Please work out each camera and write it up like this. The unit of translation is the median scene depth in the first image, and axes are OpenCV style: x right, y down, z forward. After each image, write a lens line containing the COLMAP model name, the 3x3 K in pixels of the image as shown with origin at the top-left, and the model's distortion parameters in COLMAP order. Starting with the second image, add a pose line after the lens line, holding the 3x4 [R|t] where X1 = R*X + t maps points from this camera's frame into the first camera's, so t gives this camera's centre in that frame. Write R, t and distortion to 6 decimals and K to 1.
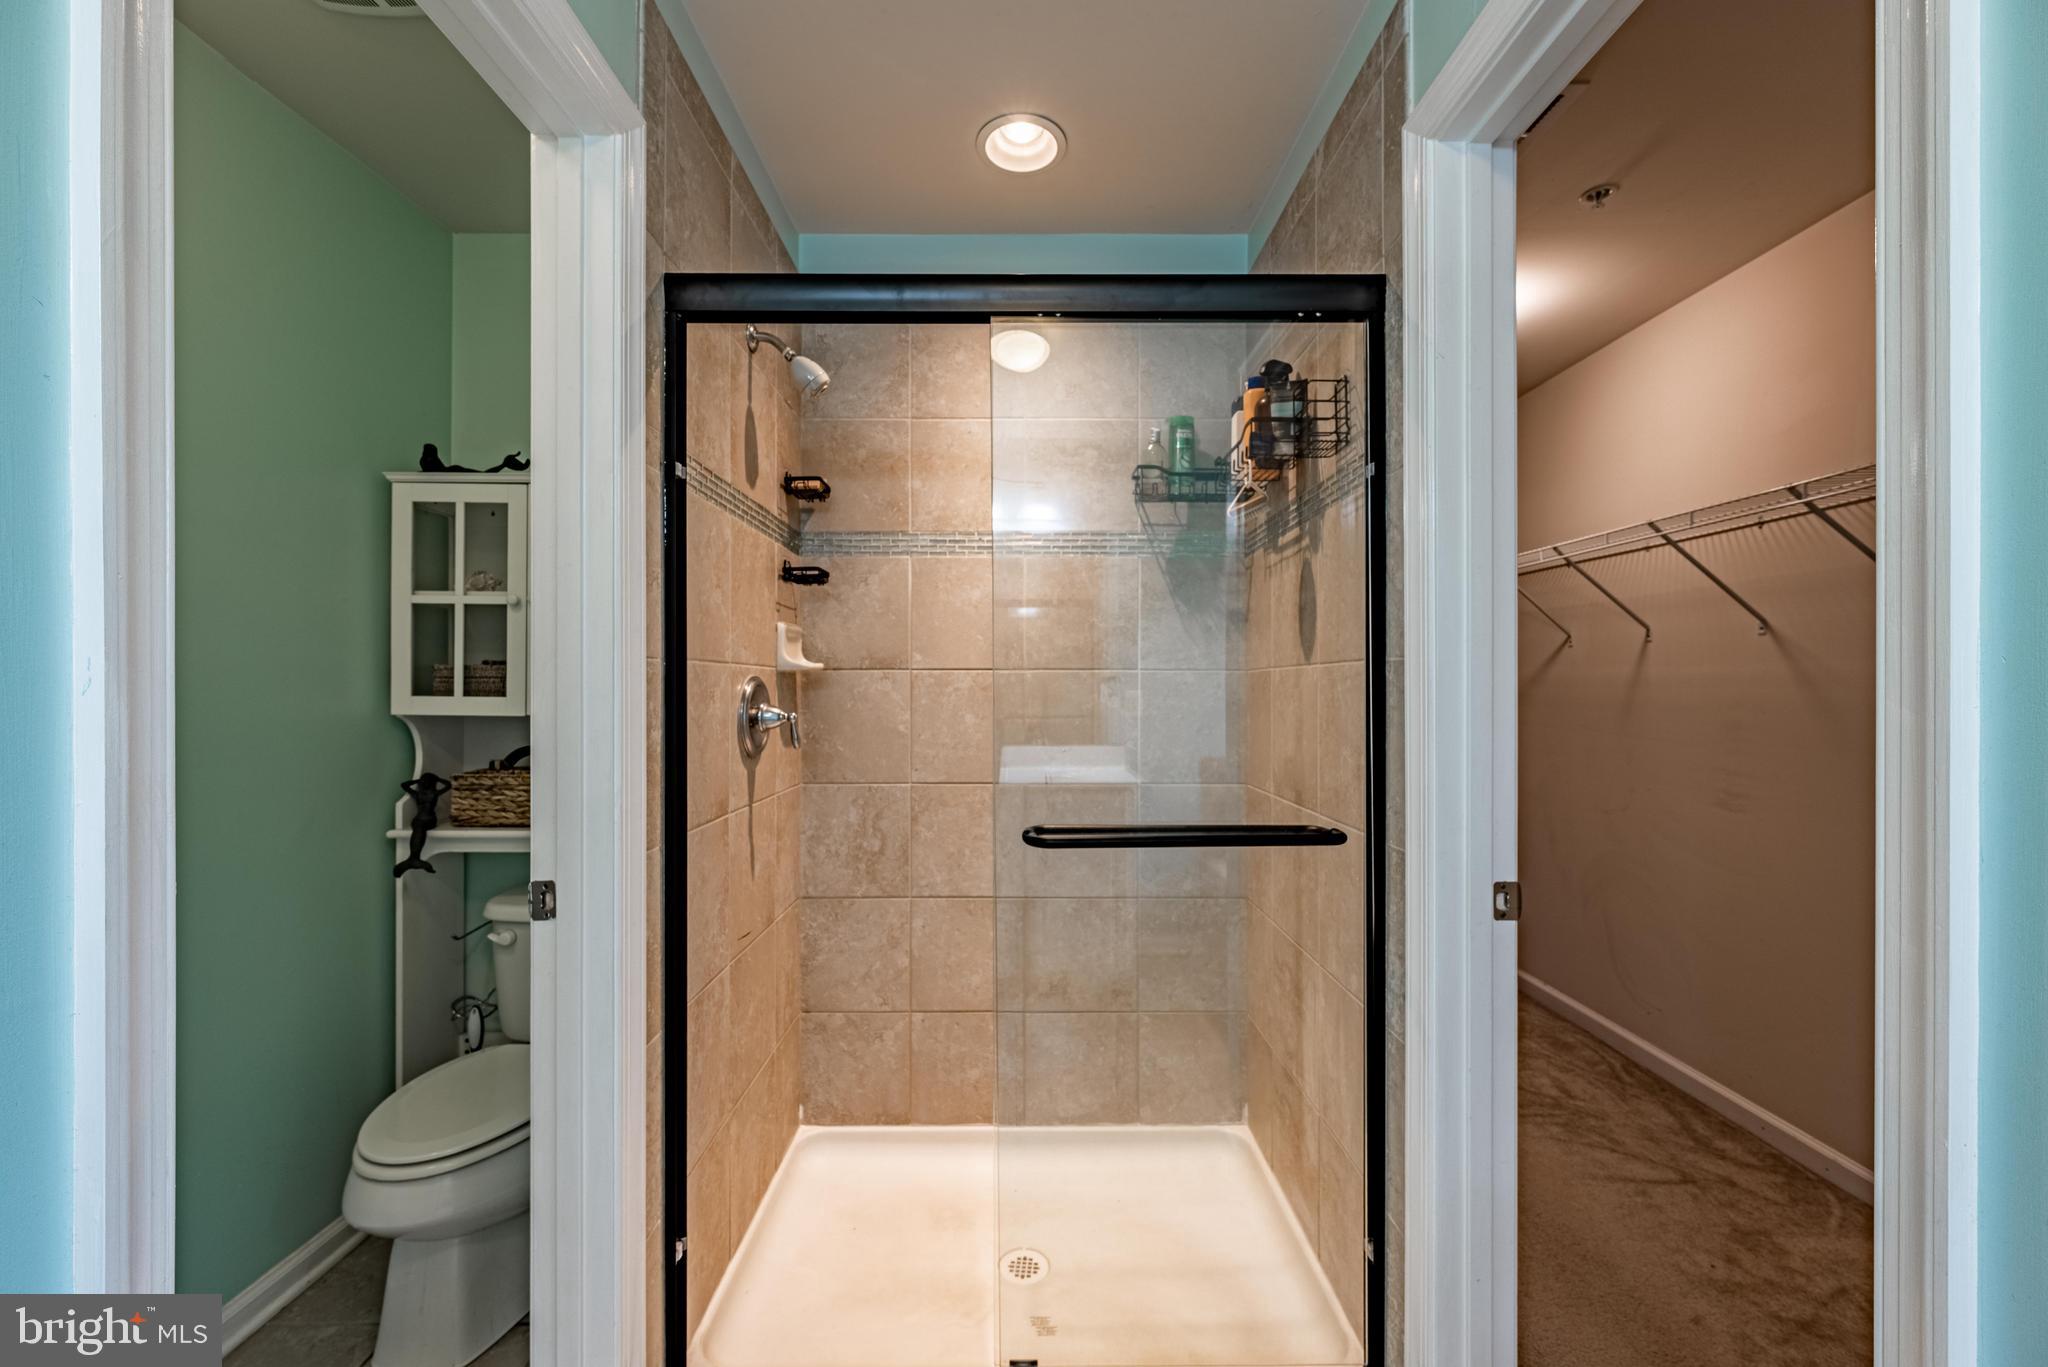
lens RADIAL K [[816.1, 0, 1020.0], [0, 816.1, 684.1], [0, 0, 1]] dist [0.000583, 0.000628]
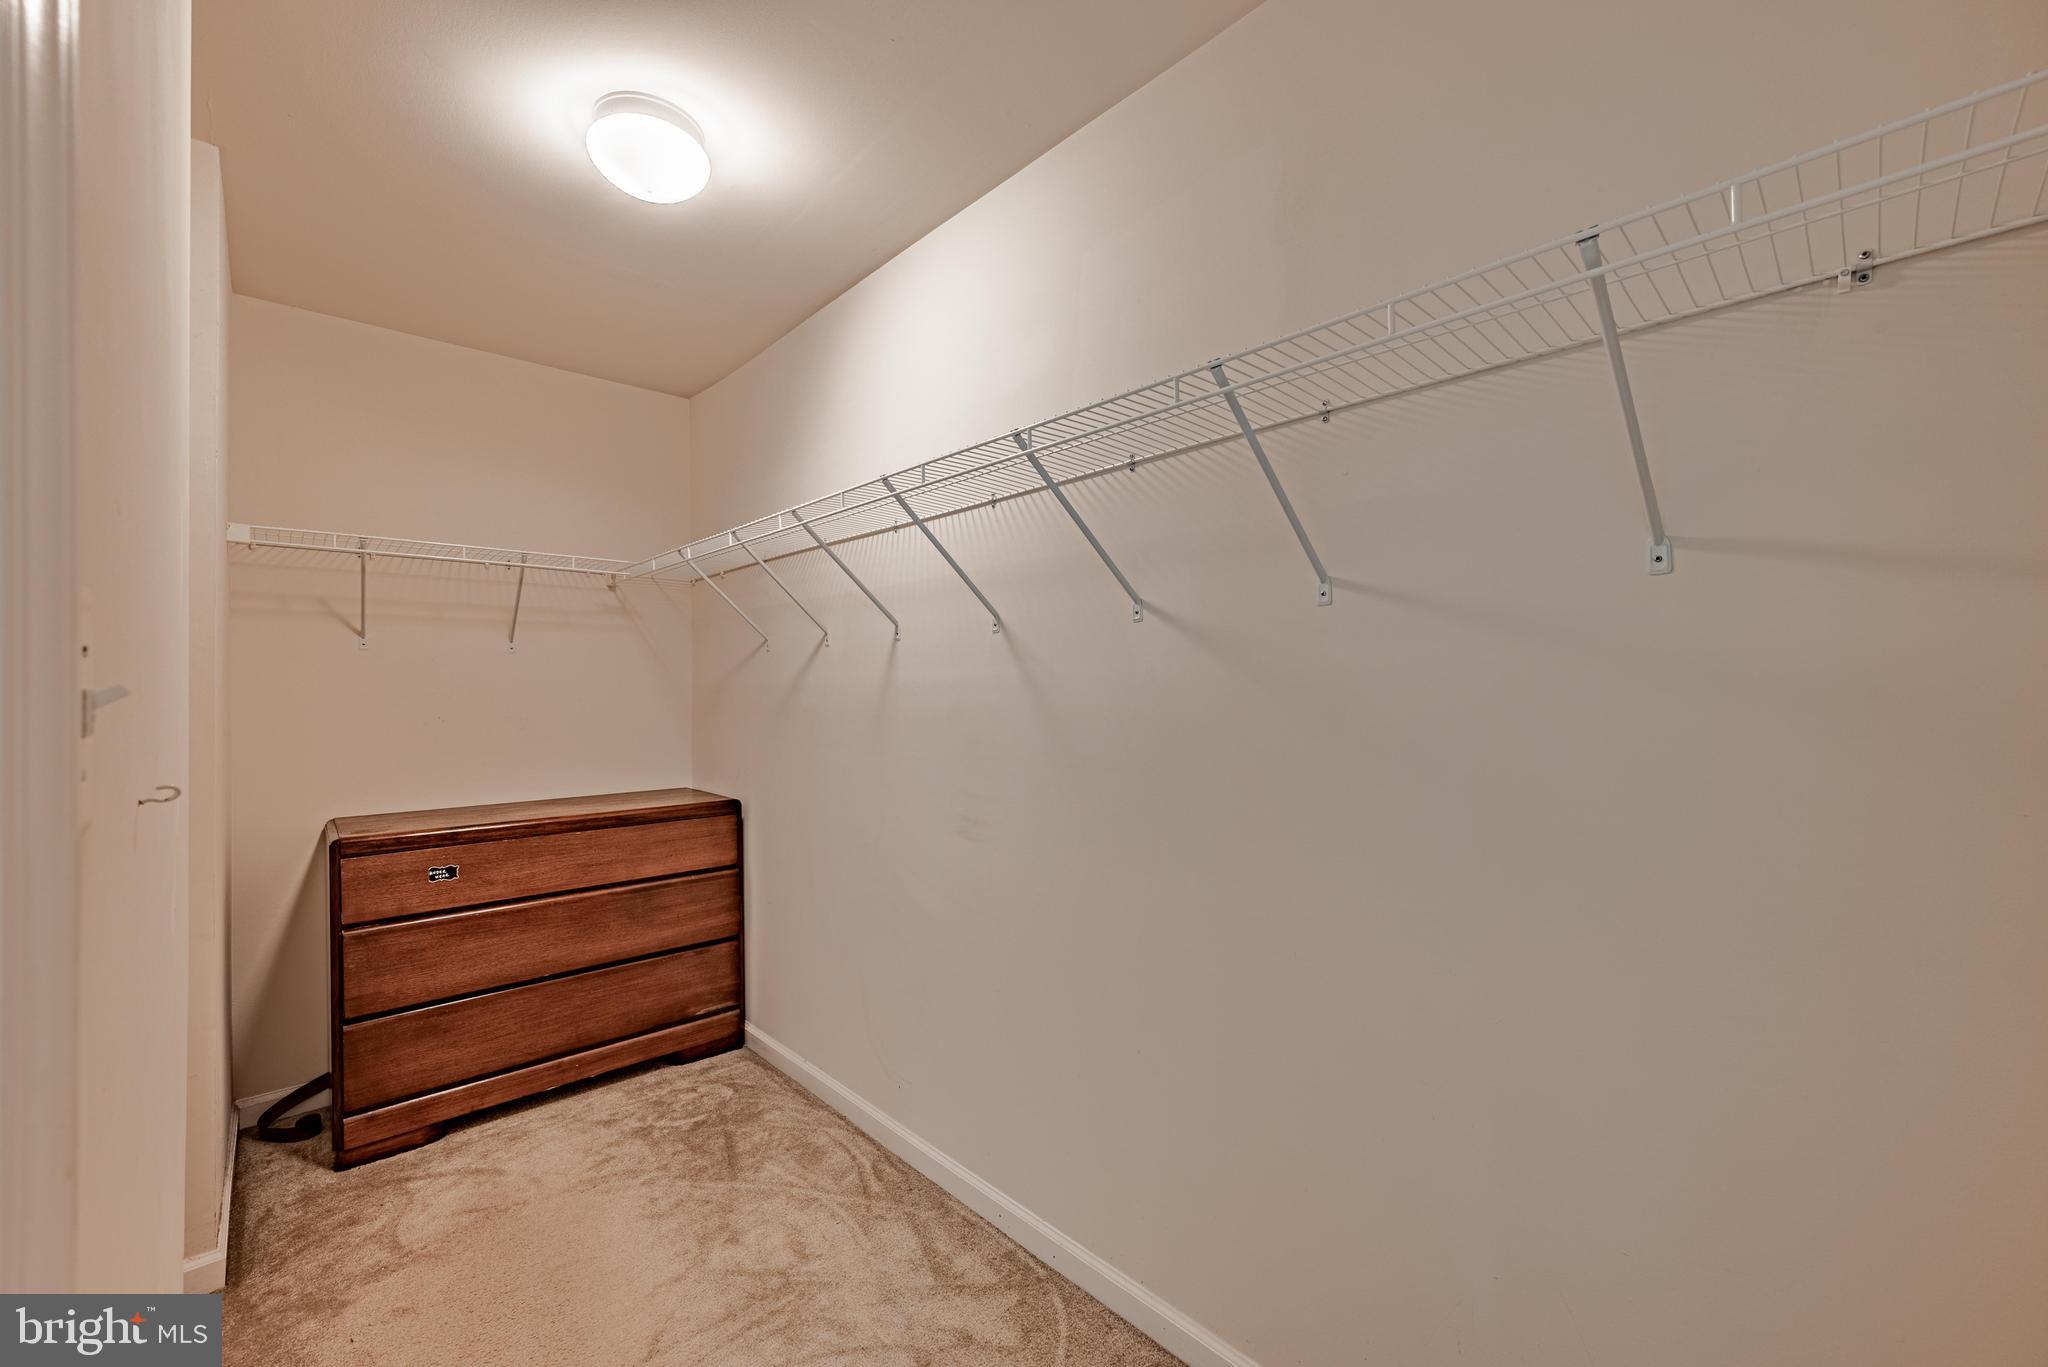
lens RADIAL K [[816.1, 0, 1024.2], [0, 816.1, 688.8], [0, 0, 1]] dist [0.000583, 0.000628]
pose [[0.729975, -0.001919, 0.683471, 0.335593], [0.007187, 0.999962, -0.004868, 0.003107], [-0.683436, 0.008466, 0.729961, 0.345789]]
